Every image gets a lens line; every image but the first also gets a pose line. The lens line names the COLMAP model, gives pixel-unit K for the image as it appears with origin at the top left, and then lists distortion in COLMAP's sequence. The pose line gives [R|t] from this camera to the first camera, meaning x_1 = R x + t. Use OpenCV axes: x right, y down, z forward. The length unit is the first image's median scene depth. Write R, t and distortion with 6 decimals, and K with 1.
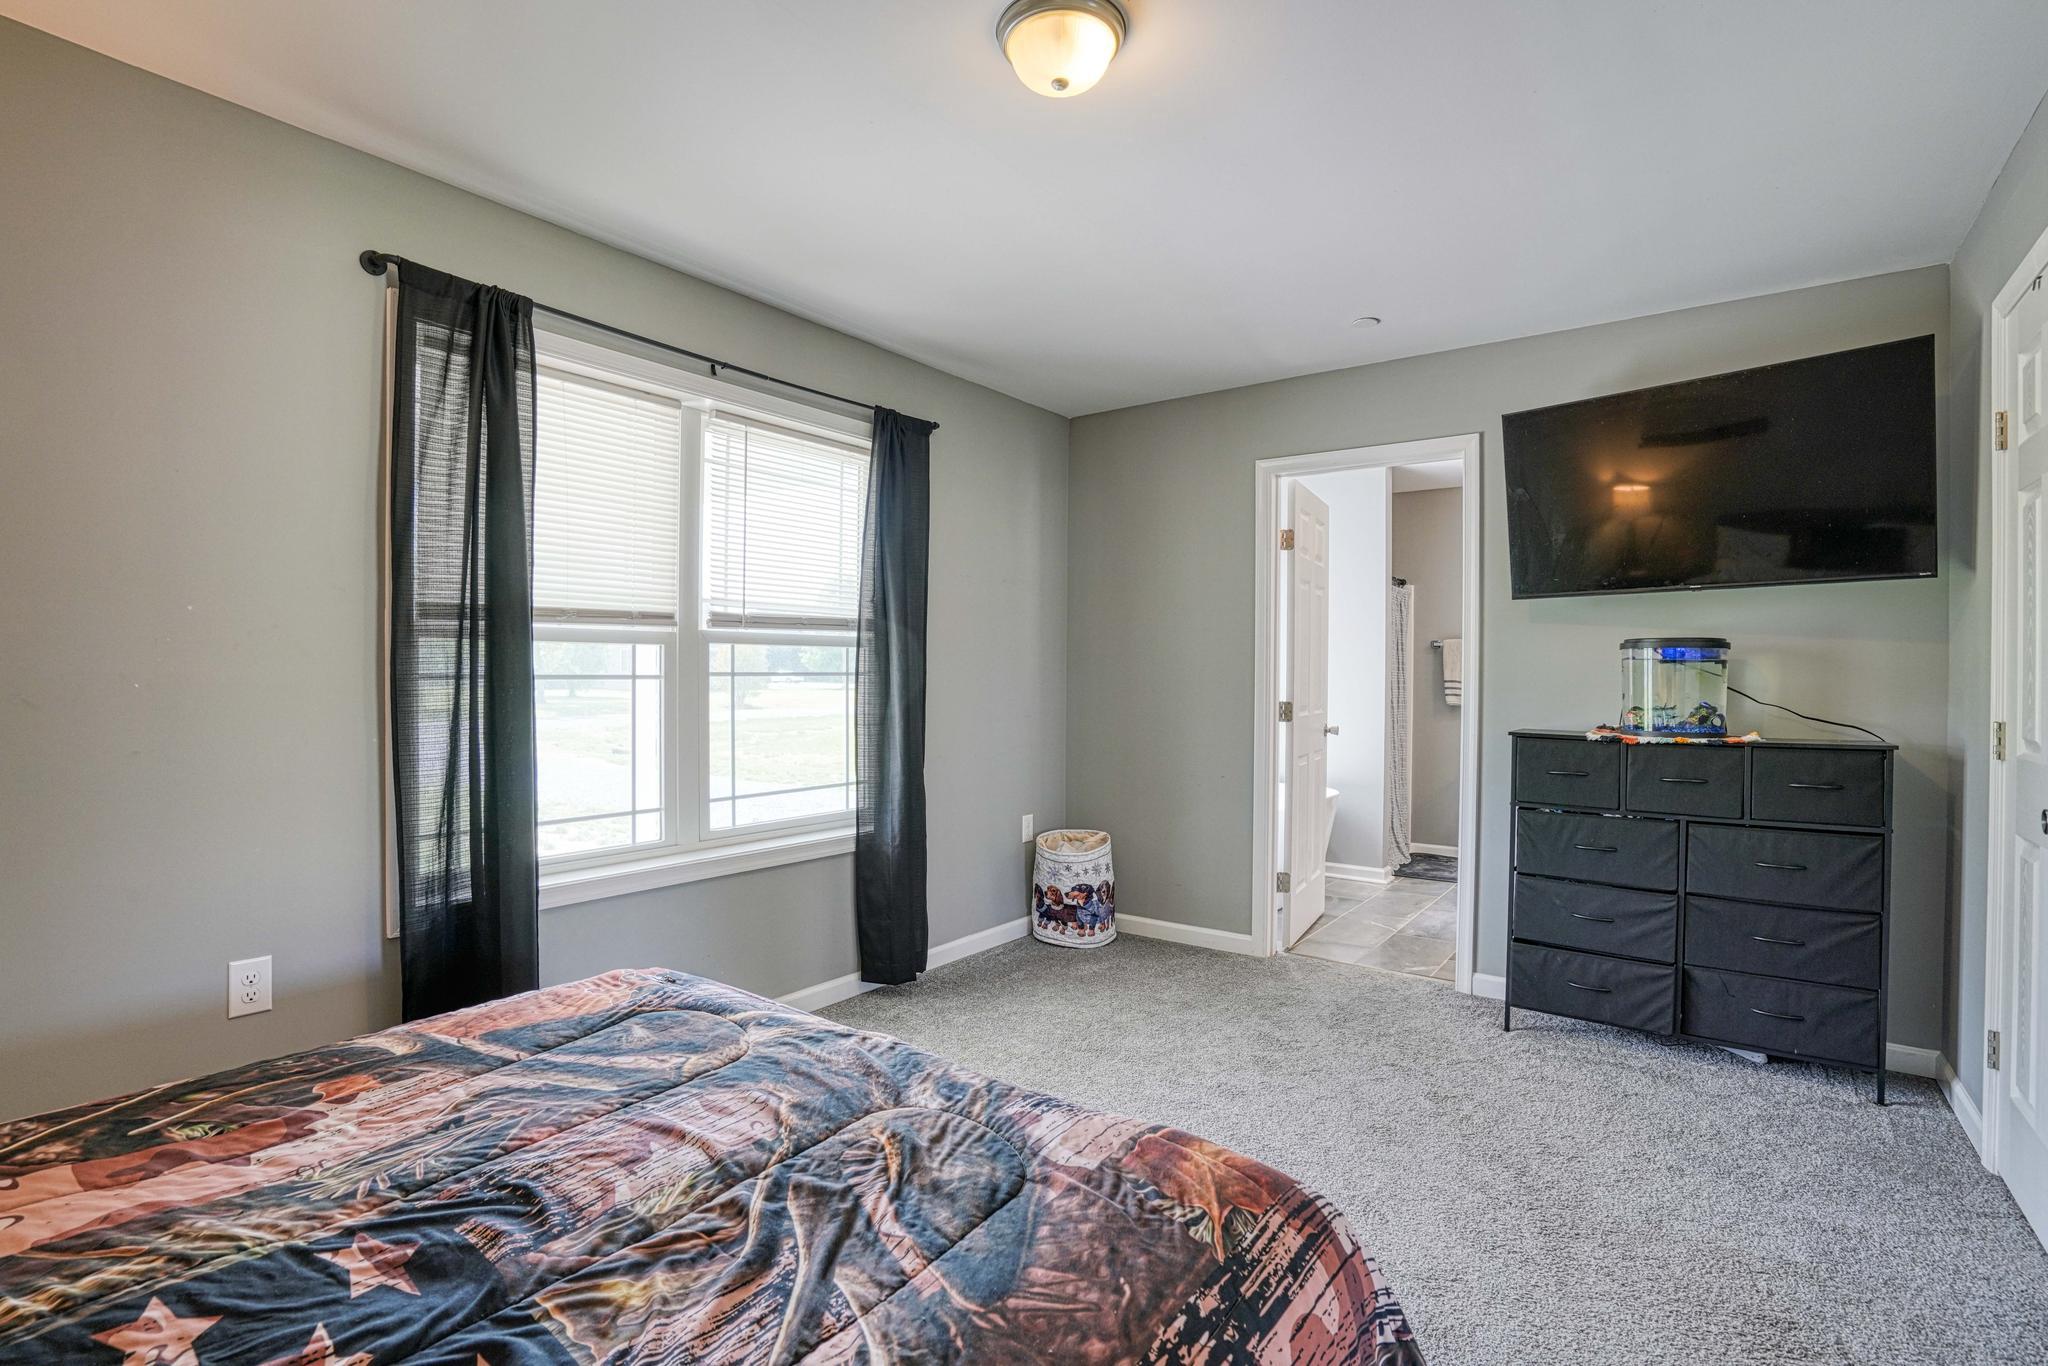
lens RADIAL K [[955.1, 0, 1013.3], [0, 955.1, 679.3], [0, 0, 1]] dist [-0.067703, 0.026447]
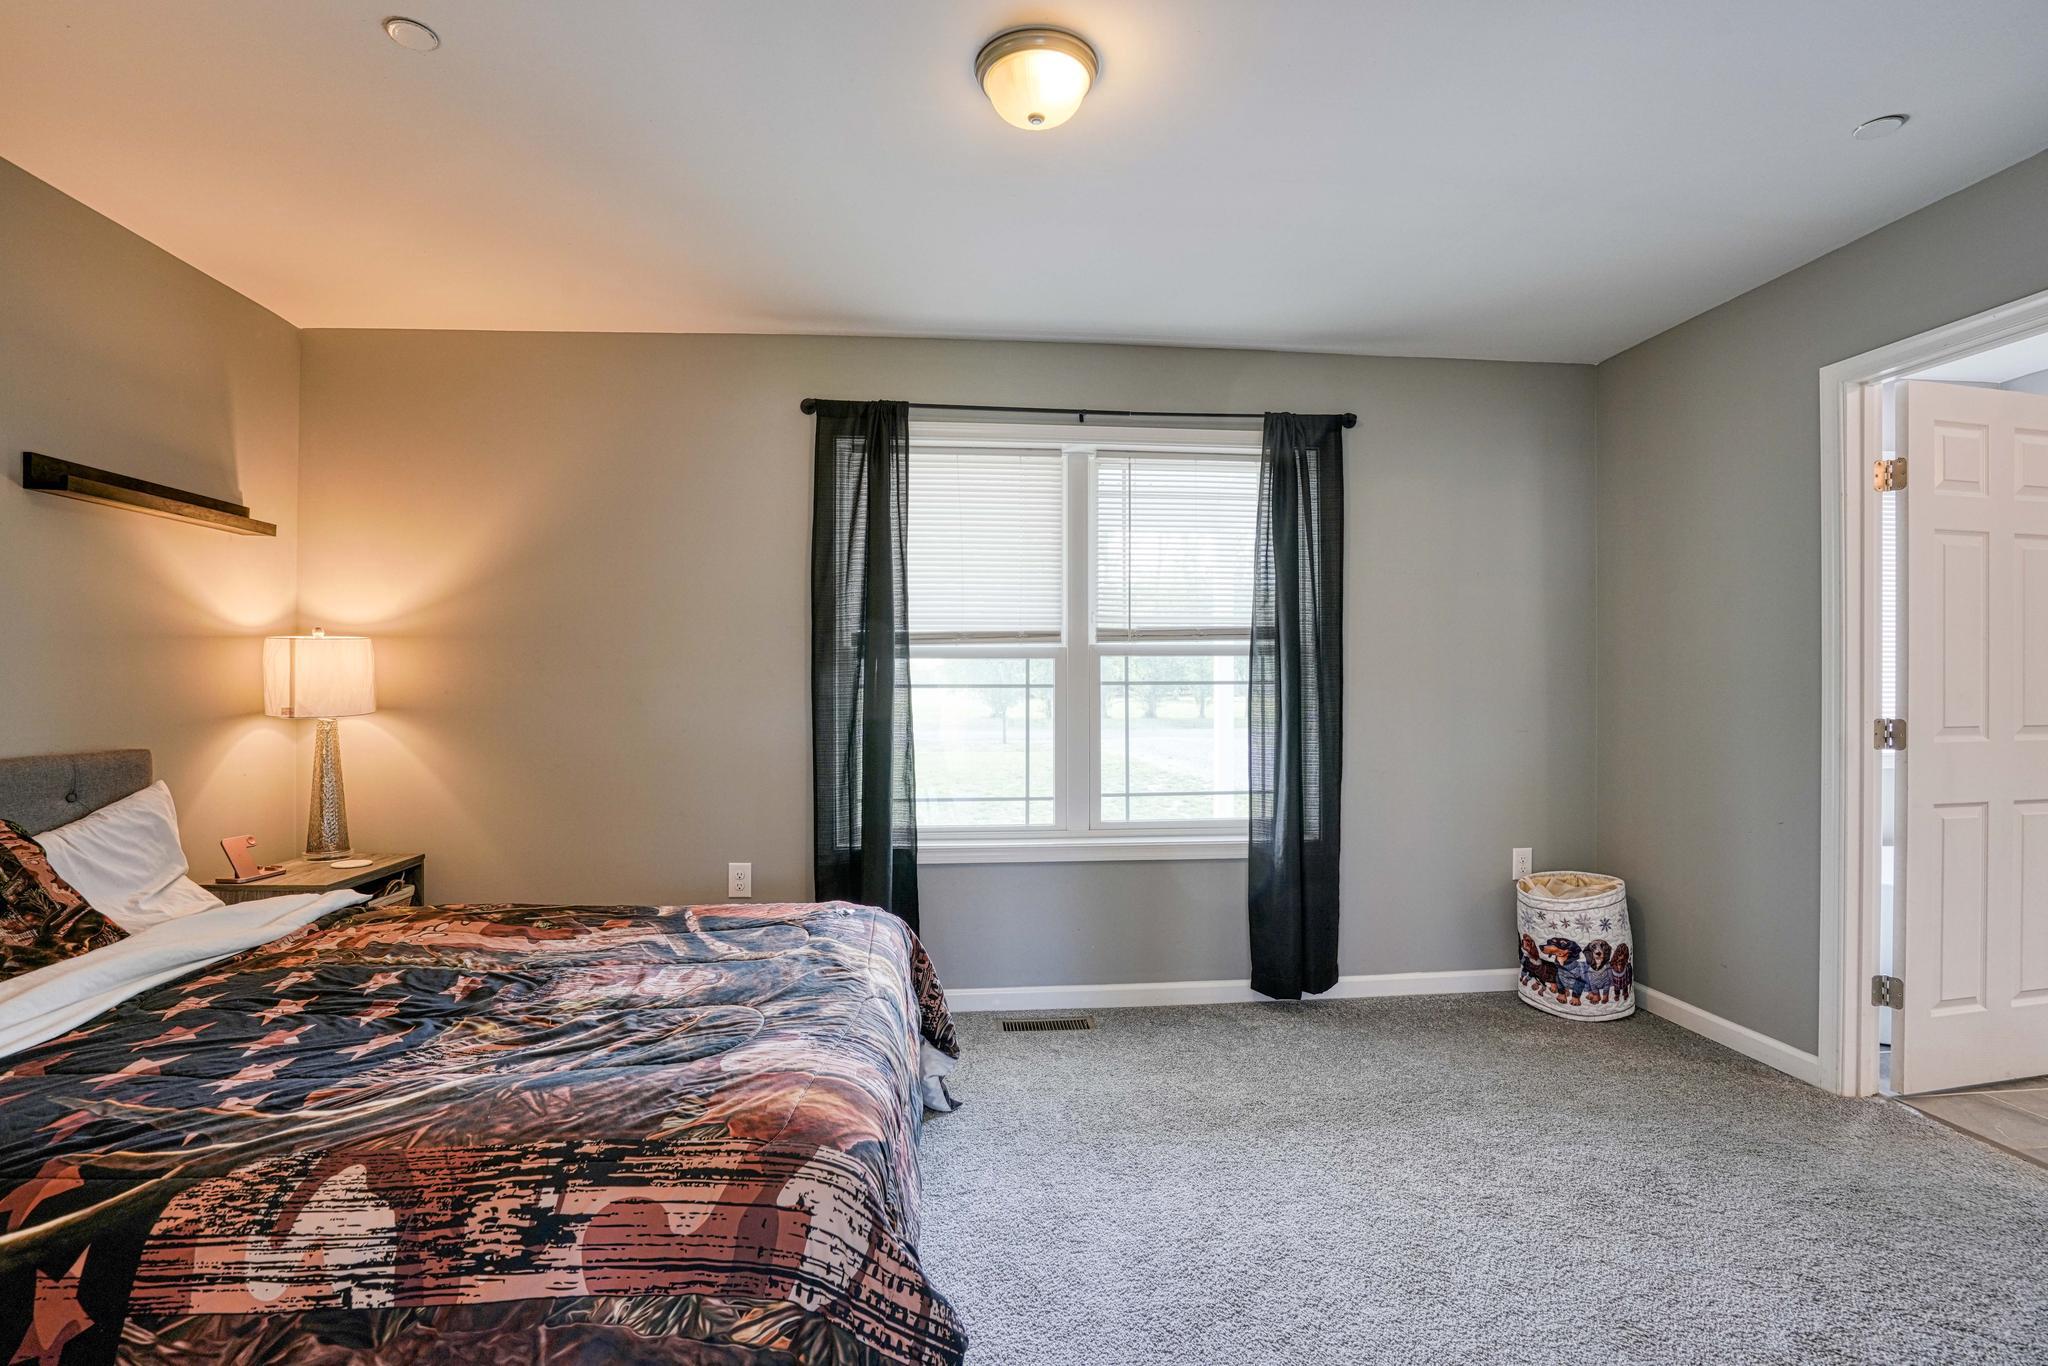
lens RADIAL K [[955.1, 0, 1013.3], [0, 955.1, 679.3], [0, 0, 1]] dist [-0.067703, 0.026447]
pose [[0.679880, -0.011464, -0.733234, 0.431330], [0.001513, 0.999898, -0.014230, 0.005740], [0.733322, 0.008565, 0.679827, 0.143467]]
